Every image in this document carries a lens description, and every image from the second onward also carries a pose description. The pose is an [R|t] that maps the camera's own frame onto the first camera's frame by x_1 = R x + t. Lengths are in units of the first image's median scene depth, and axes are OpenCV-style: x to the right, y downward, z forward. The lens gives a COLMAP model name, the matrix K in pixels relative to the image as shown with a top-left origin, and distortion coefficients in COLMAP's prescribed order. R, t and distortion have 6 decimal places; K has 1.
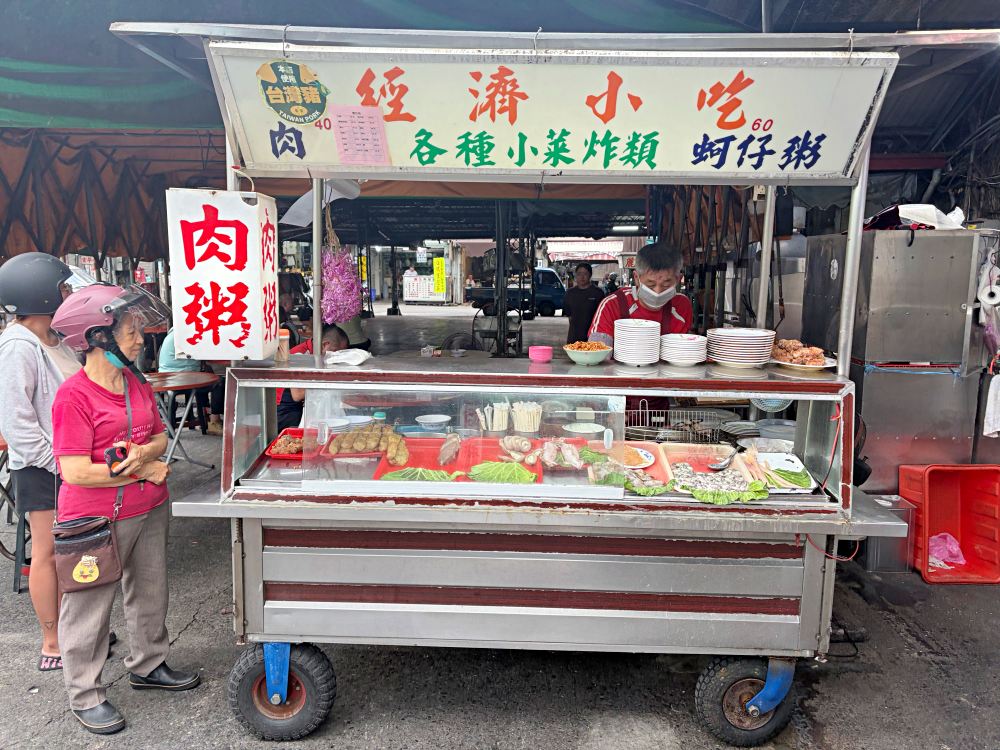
lens RADIAL K [[756.9, 0, 497.9], [0, 756.9, 376.7], [0, 0, 1]] dist [0.002058, -0.002109]
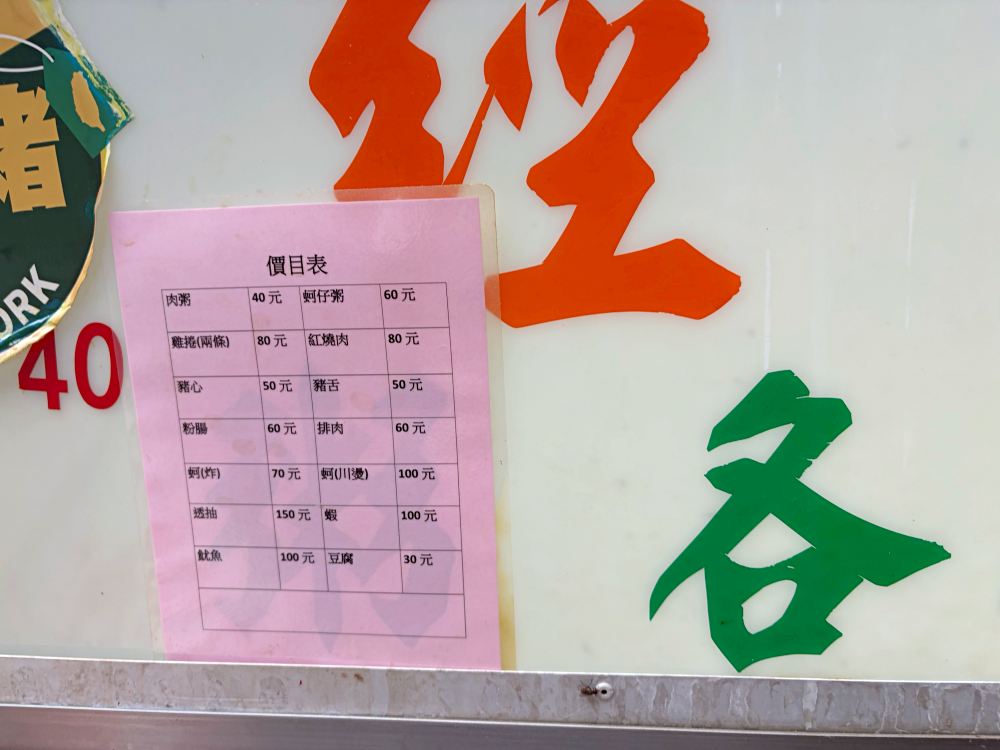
lens RADIAL K [[756.9, 0, 499.3], [0, 756.9, 374.5], [0, 0, 1]] dist [0.002058, -0.002109]
pose [[0.999252, -0.006206, -0.038160, -0.142543], [-0.019390, 0.773468, -0.633538, -0.241821], [0.033447, 0.633805, 0.772770, 0.893541]]
